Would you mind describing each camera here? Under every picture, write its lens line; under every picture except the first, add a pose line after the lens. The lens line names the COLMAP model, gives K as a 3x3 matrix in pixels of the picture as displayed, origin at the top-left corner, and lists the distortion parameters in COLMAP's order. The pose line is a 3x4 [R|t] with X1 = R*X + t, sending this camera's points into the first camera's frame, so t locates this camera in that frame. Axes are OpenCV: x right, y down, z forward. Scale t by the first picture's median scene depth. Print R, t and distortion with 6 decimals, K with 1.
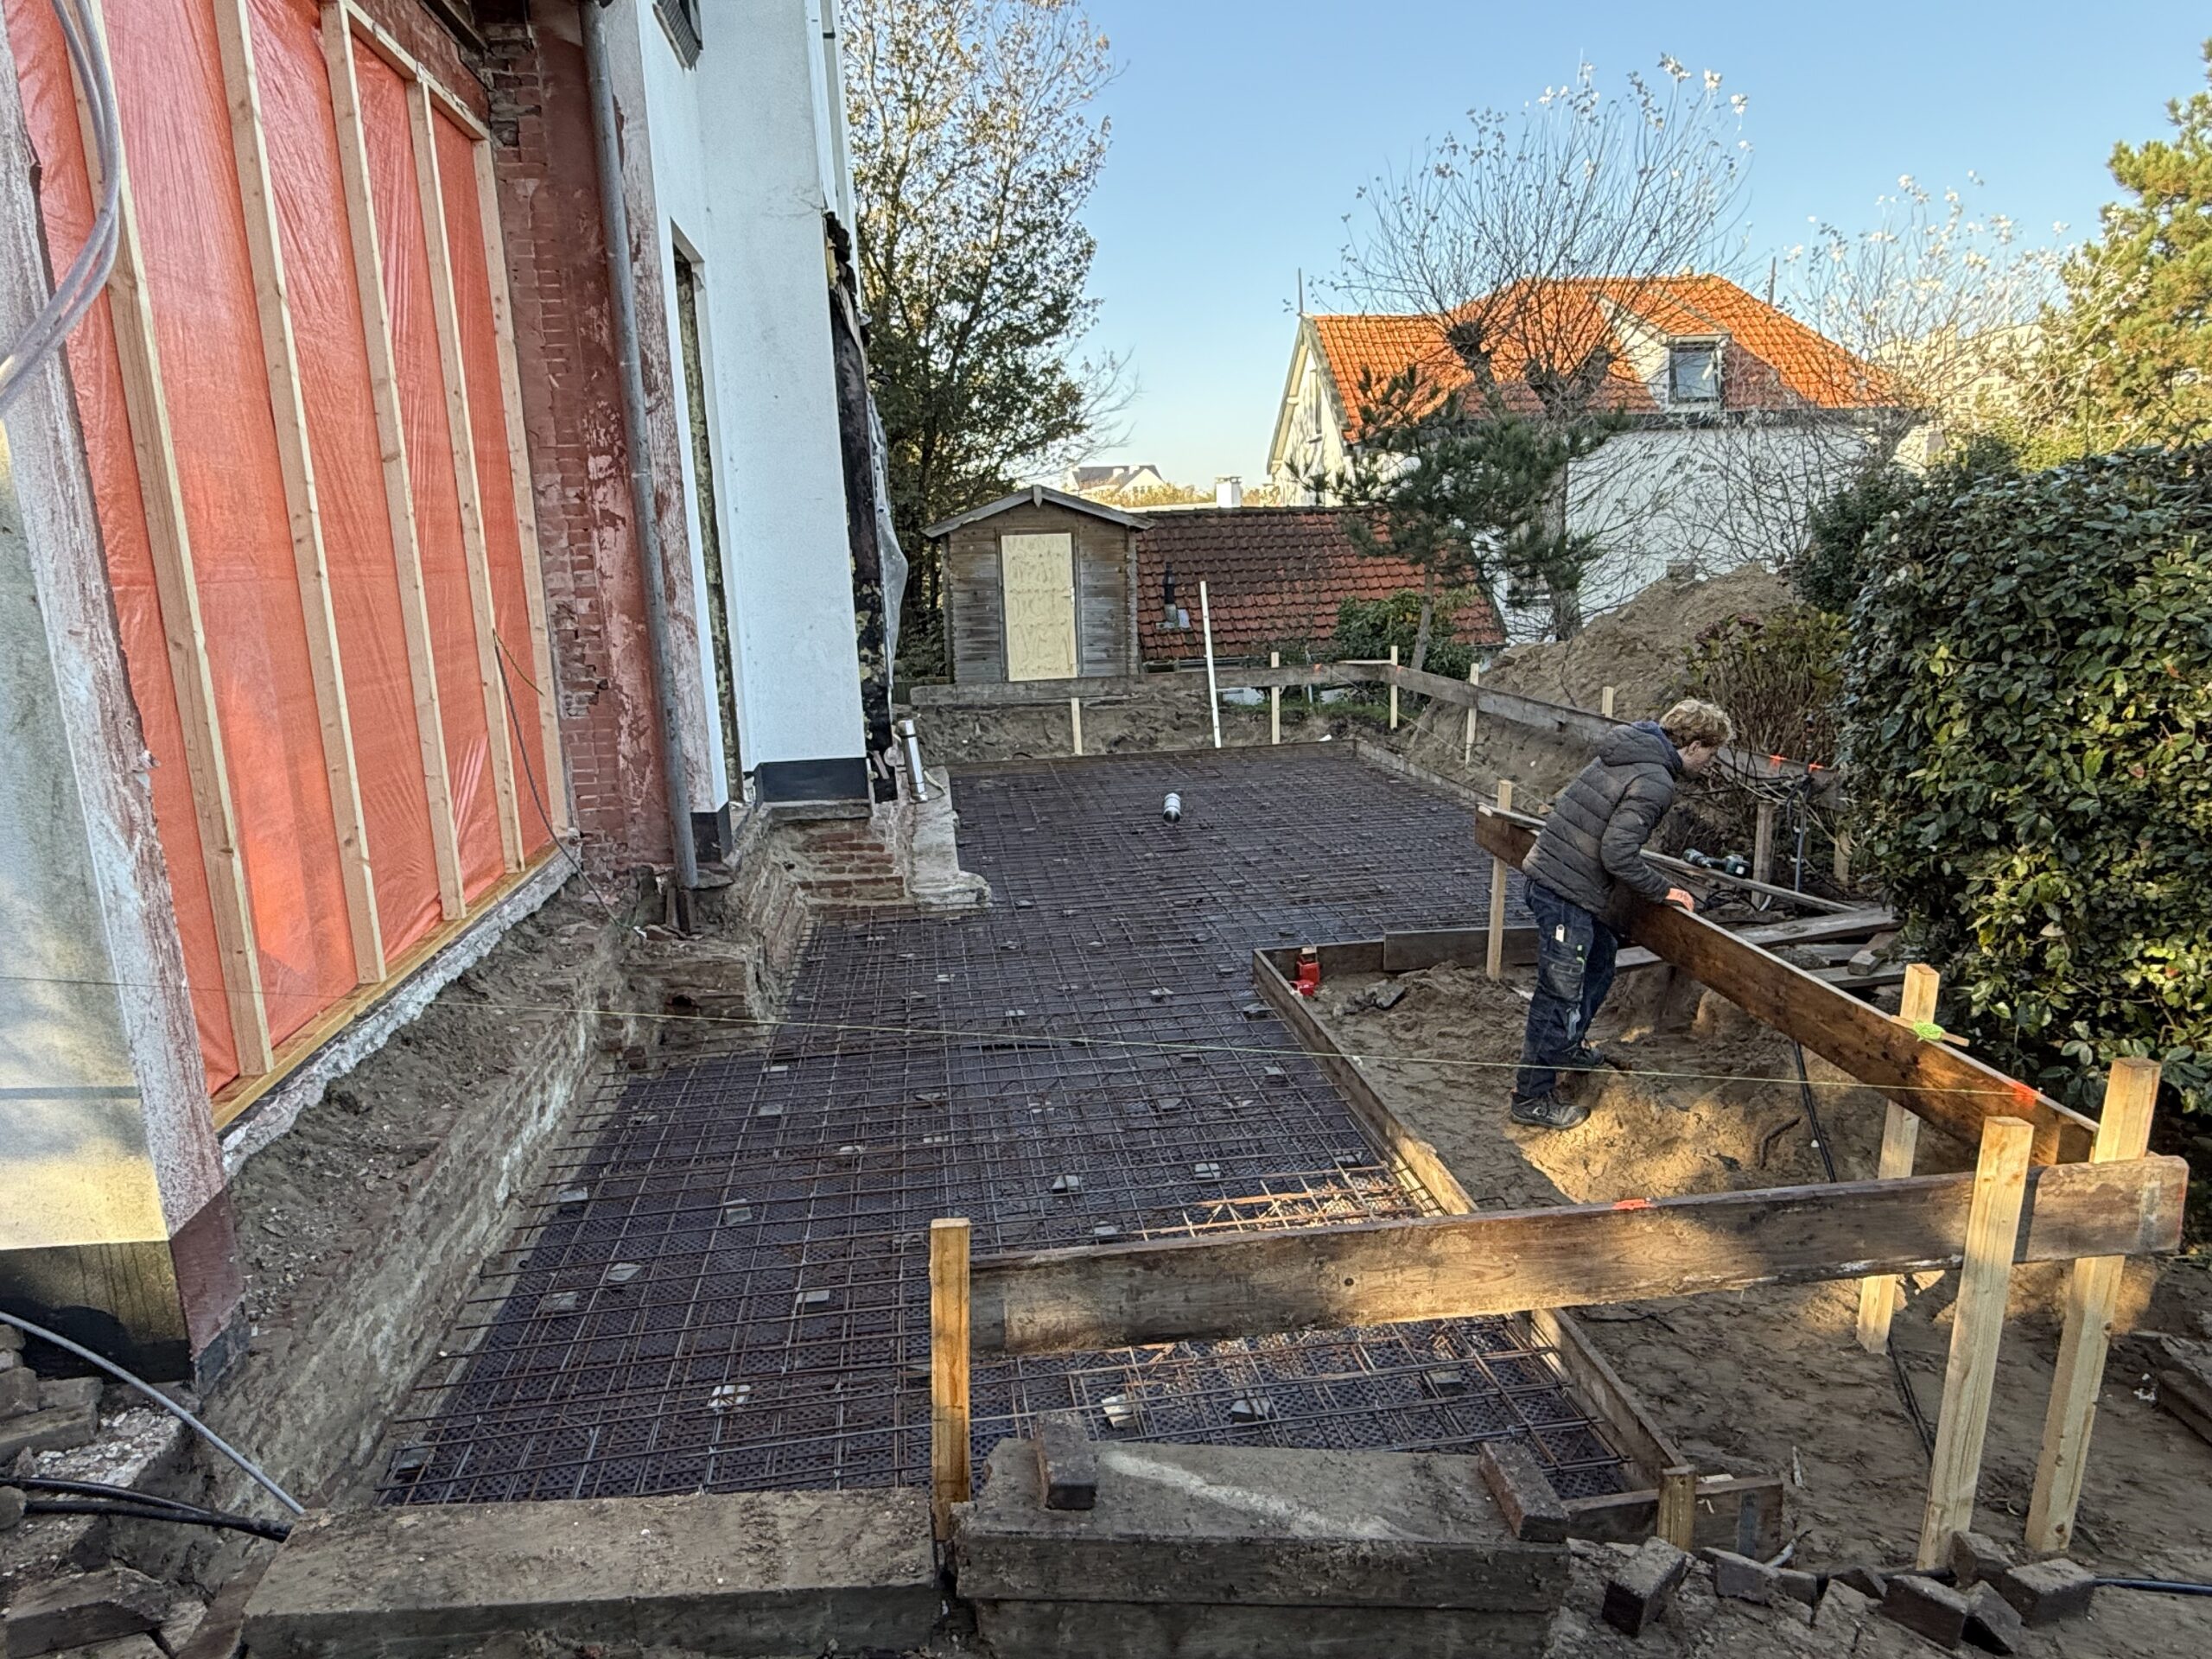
lens RADIAL K [[1378.5, 0, 1106.0], [0, 1378.5, 829.5], [0, 0, 1]] dist [0.000380, 0.002034]
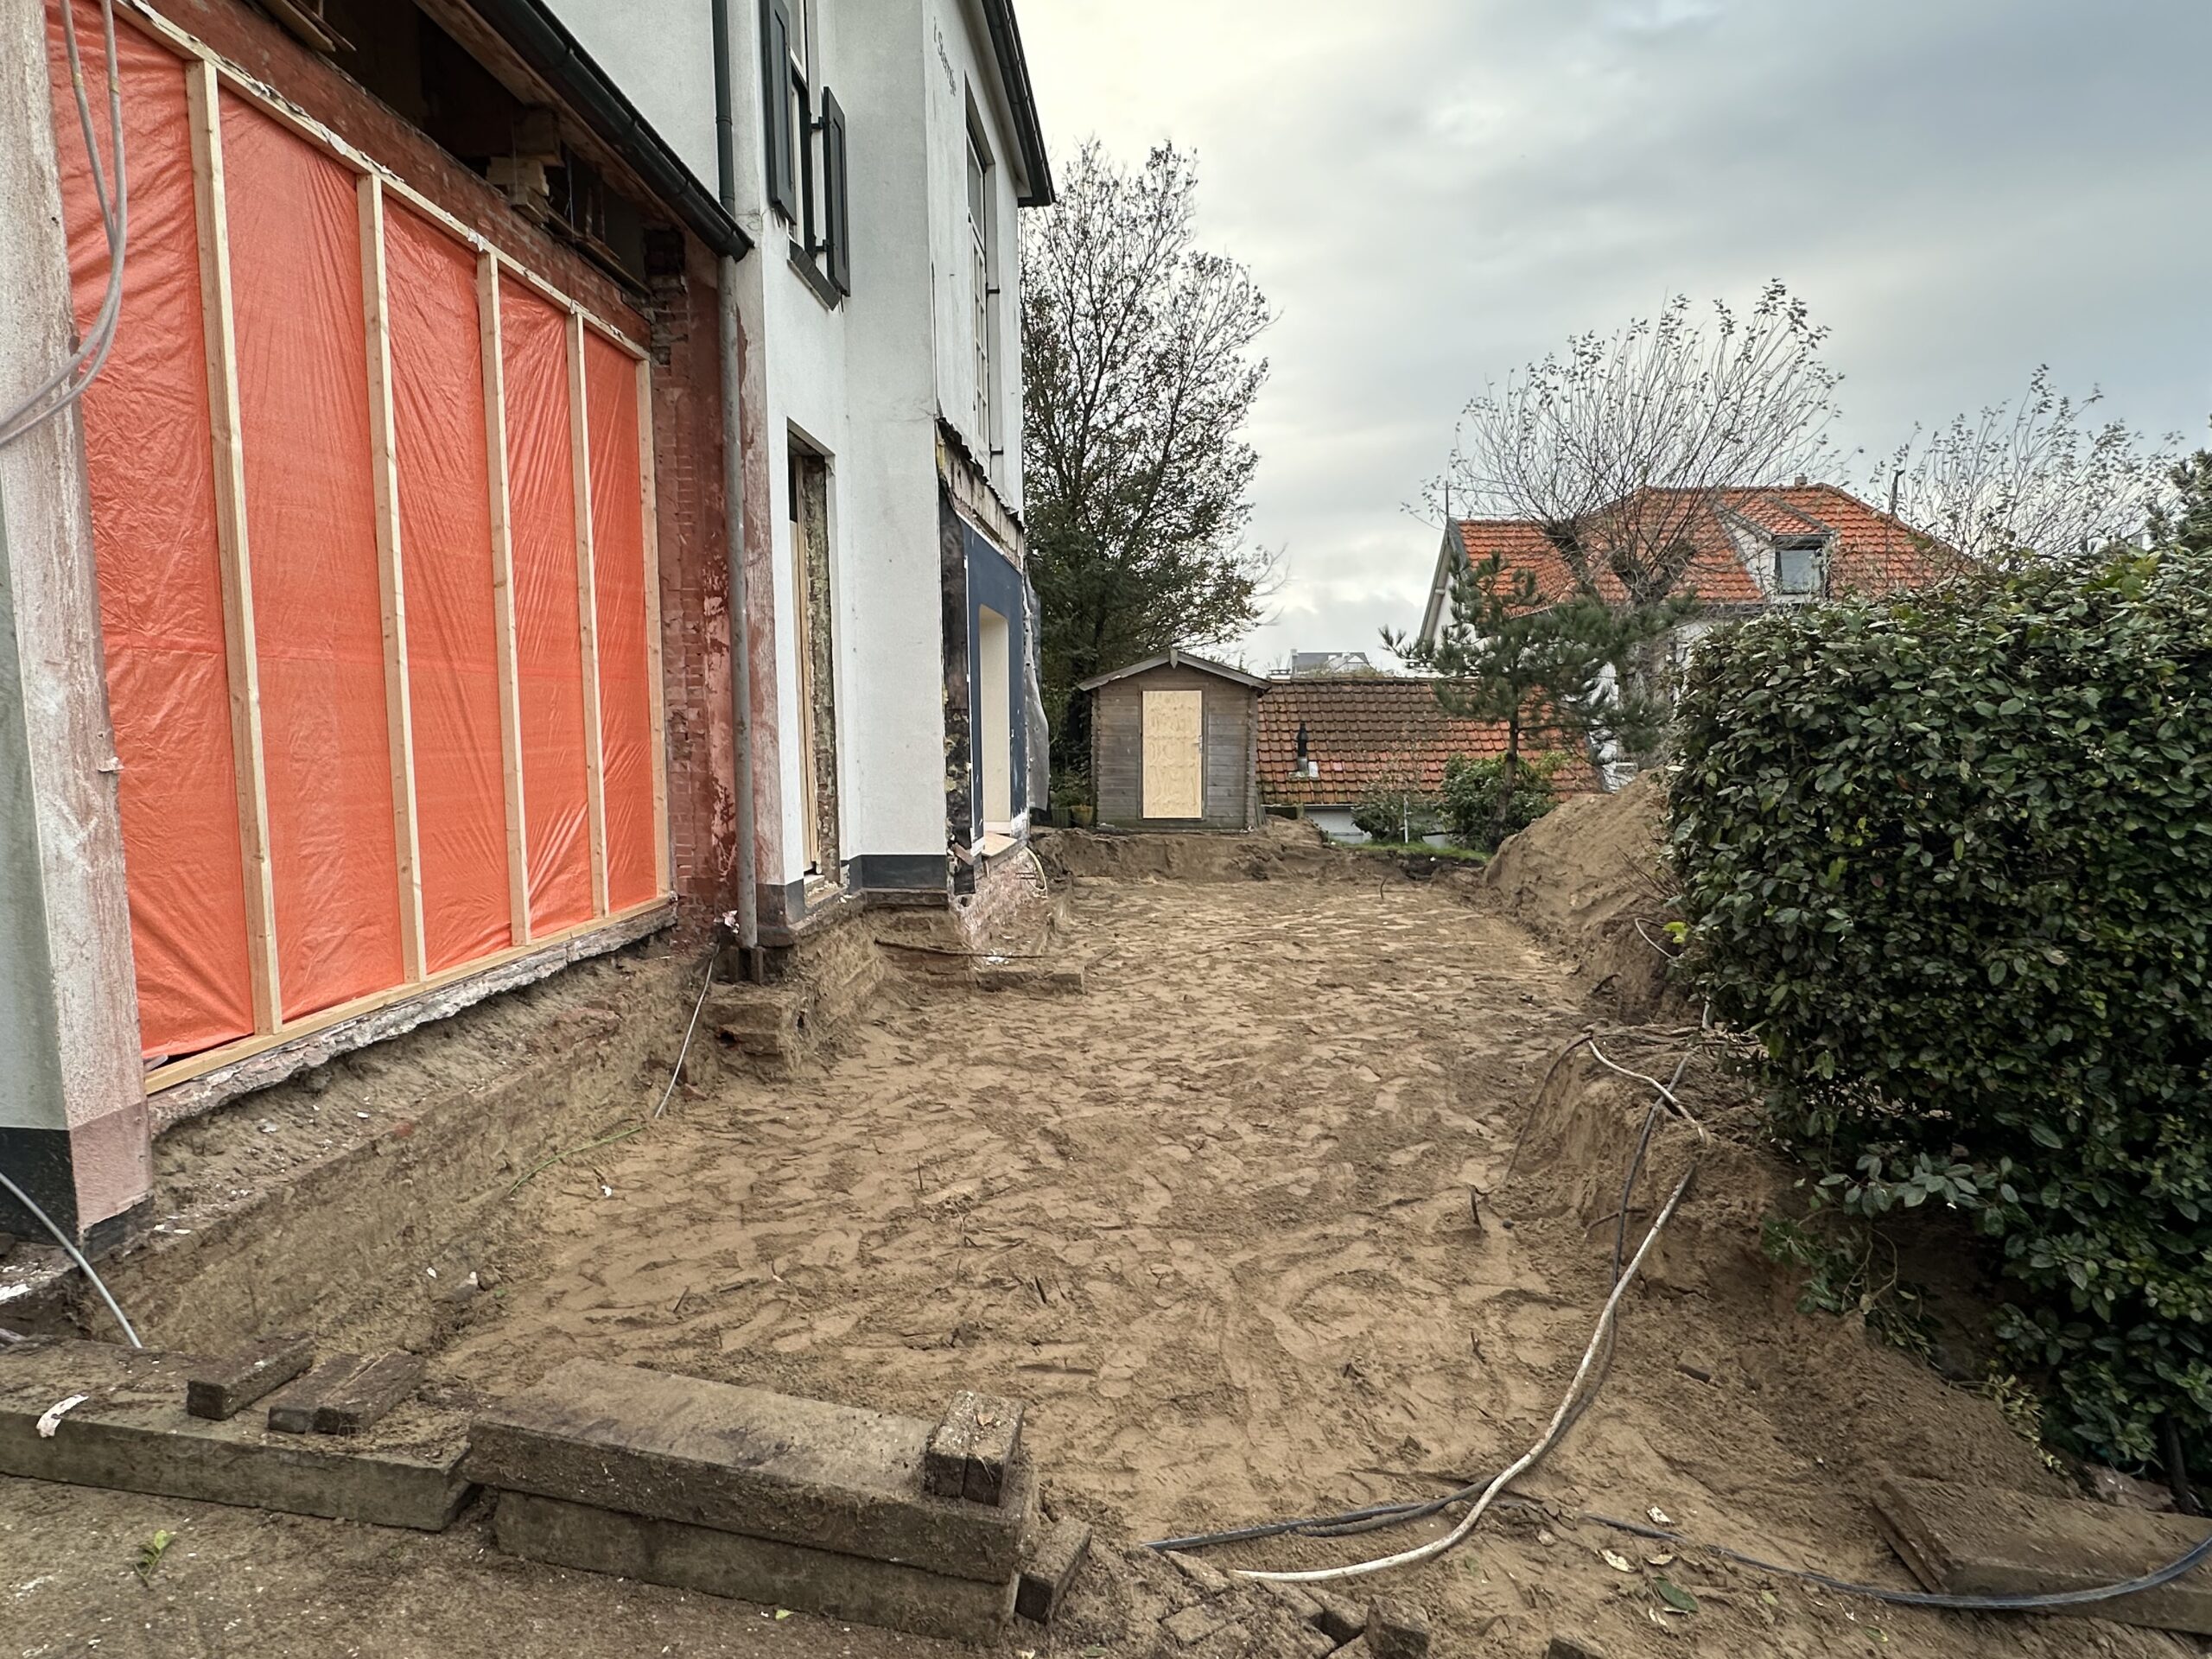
lens RADIAL K [[1180.3, 0, 1106.0], [0, 1180.3, 829.5], [0, 0, 1]] dist [0.001376, -0.000525]
pose [[0.983591, 0.047851, -0.173953, 0.178641], [-0.066160, 0.992682, -0.101021, 0.025548], [0.167846, 0.110872, 0.979559, 0.019226]]
